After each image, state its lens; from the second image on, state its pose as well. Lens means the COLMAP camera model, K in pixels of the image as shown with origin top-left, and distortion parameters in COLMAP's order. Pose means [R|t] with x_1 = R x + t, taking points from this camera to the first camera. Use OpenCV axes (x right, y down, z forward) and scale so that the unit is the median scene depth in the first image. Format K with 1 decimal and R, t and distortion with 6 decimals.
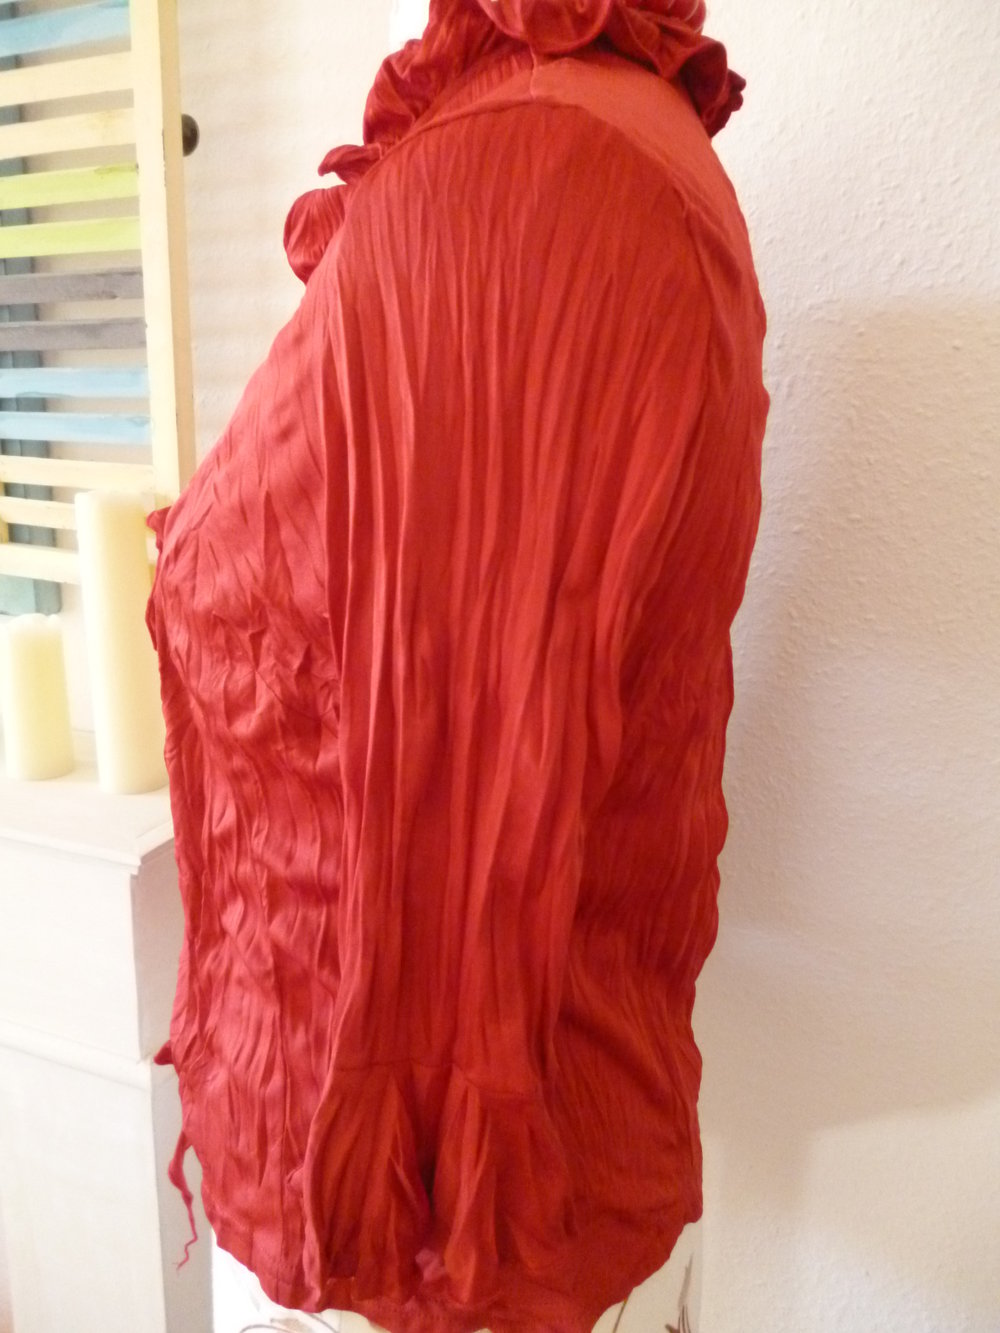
lens RADIAL K [[1116.3, 0, 498.9], [0, 1116.3, 657.6], [0, 0, 1]] dist [-0.011702, 0.004203]
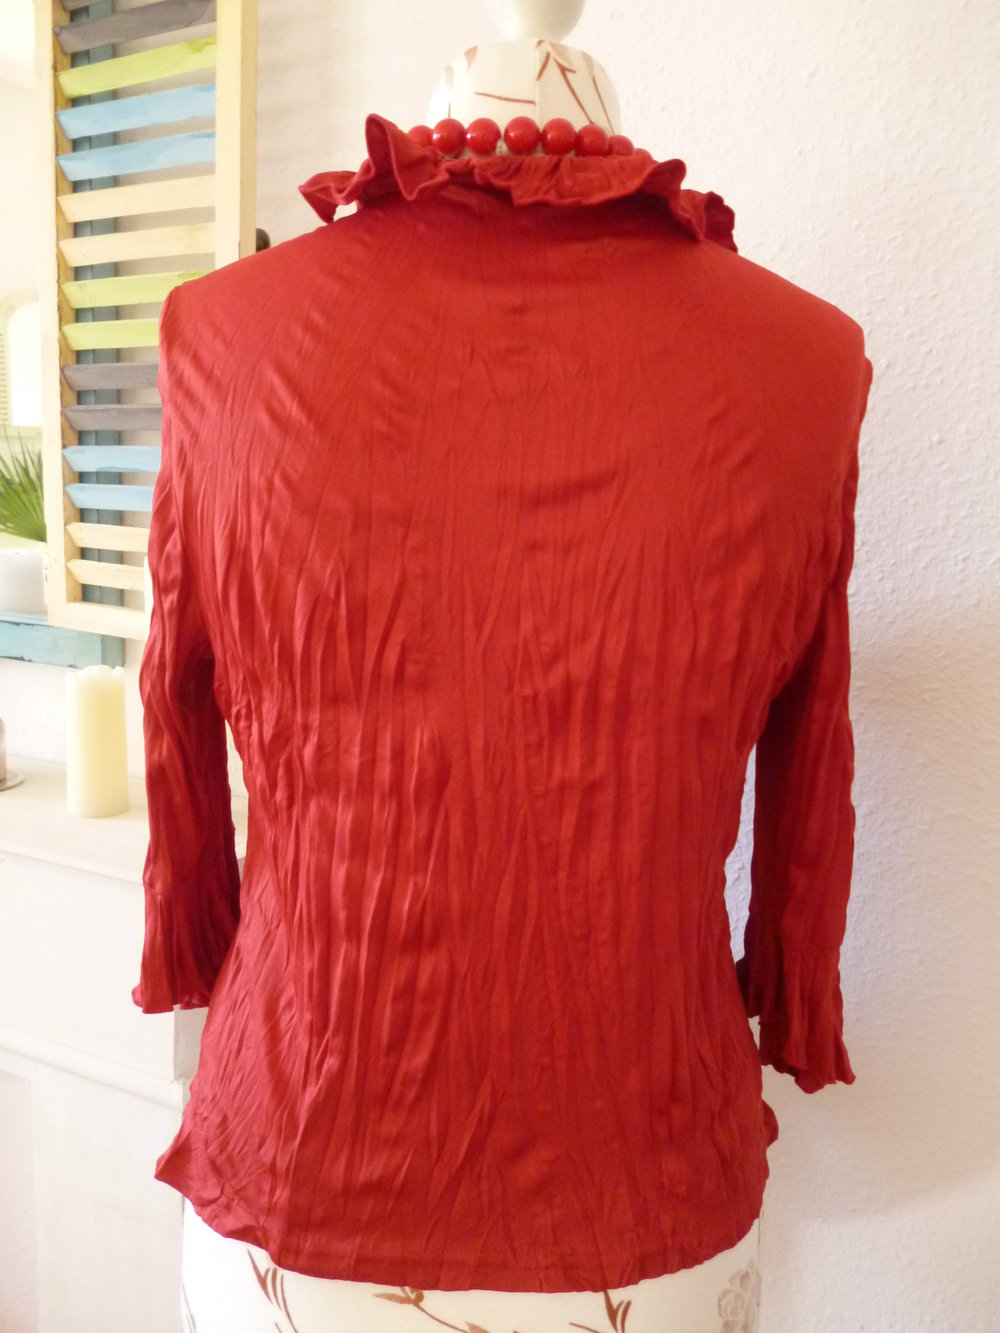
lens RADIAL K [[1116.3, 0, 501.0], [0, 1116.3, 662.4], [0, 0, 1]] dist [-0.011702, 0.004203]
pose [[0.998714, 0.029136, -0.041493, 0.026047], [-0.032417, 0.996208, -0.080734, 0.039065], [0.038984, 0.081975, 0.995872, -0.091518]]
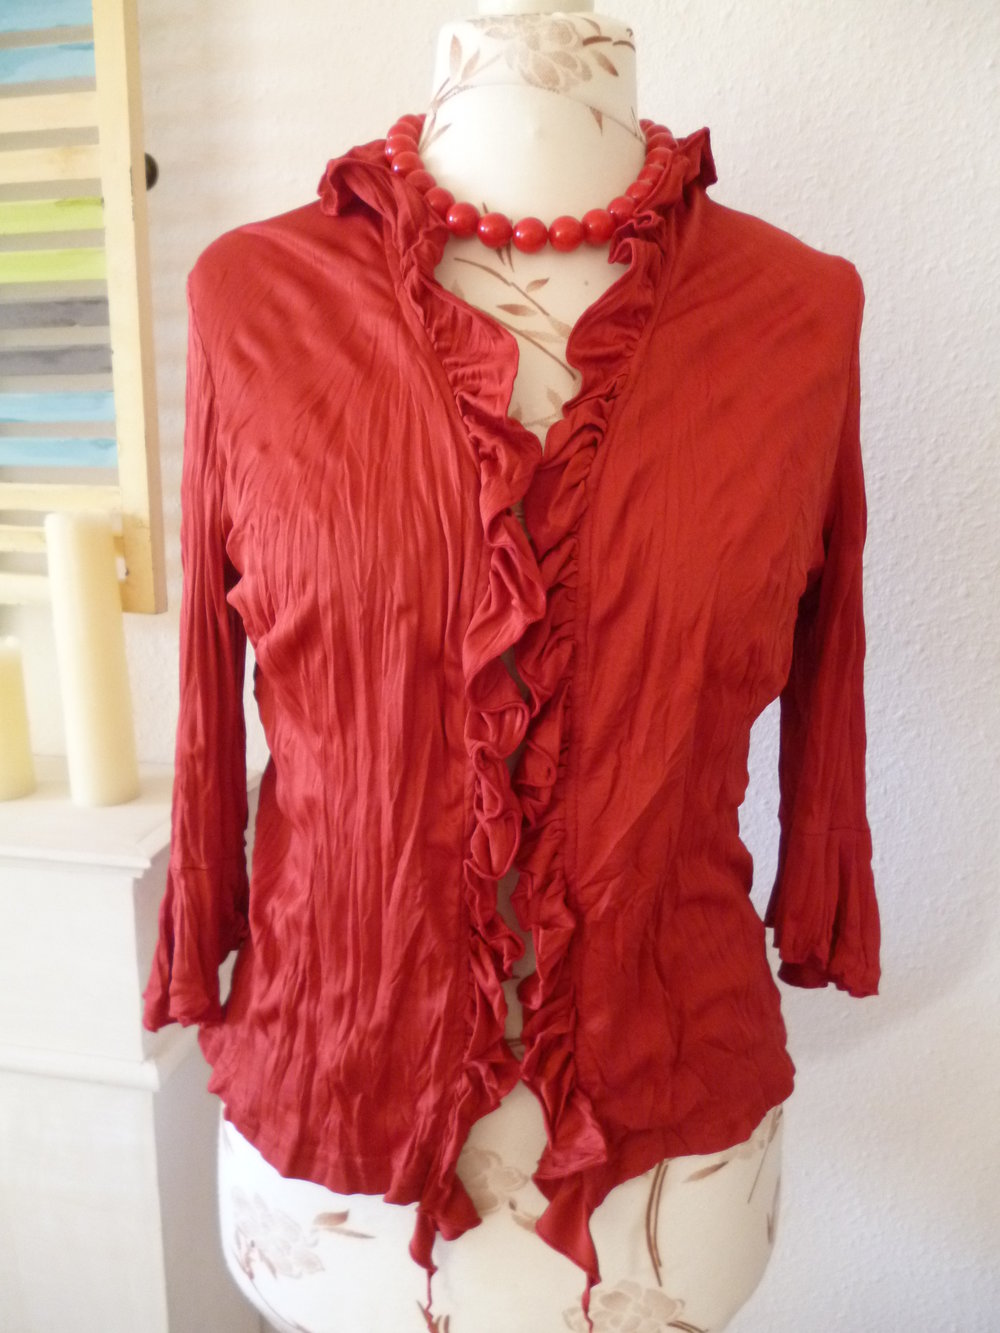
lens RADIAL K [[1116.3, 0, 500.3], [0, 1116.3, 660.7], [0, 0, 1]] dist [-0.011702, 0.004203]
pose [[0.979485, -0.052027, 0.194683, -0.190111], [0.056528, 0.998245, -0.017636, 0.030456], [-0.193424, 0.028279, 0.980708, -0.087291]]
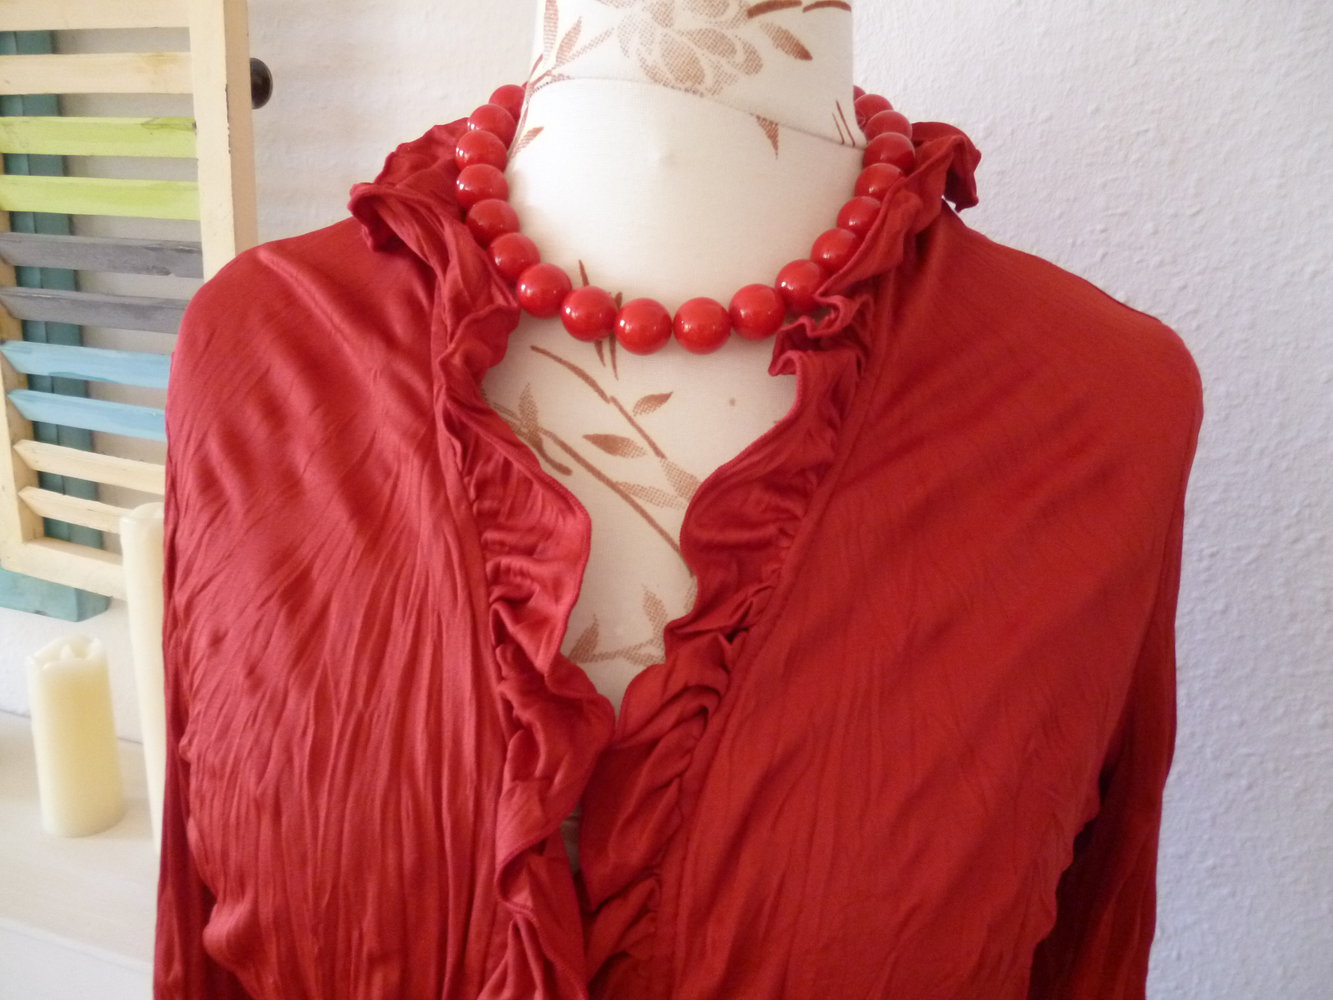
lens RADIAL K [[1116.3, 0, 667.3], [0, 1116.3, 504.4], [0, 0, 1]] dist [-0.011702, 0.004203]
pose [[0.997501, 0.007449, 0.070263, -0.036574], [-0.009965, 0.999319, 0.035539, -0.202505], [-0.069950, -0.036150, 0.996895, 0.159923]]
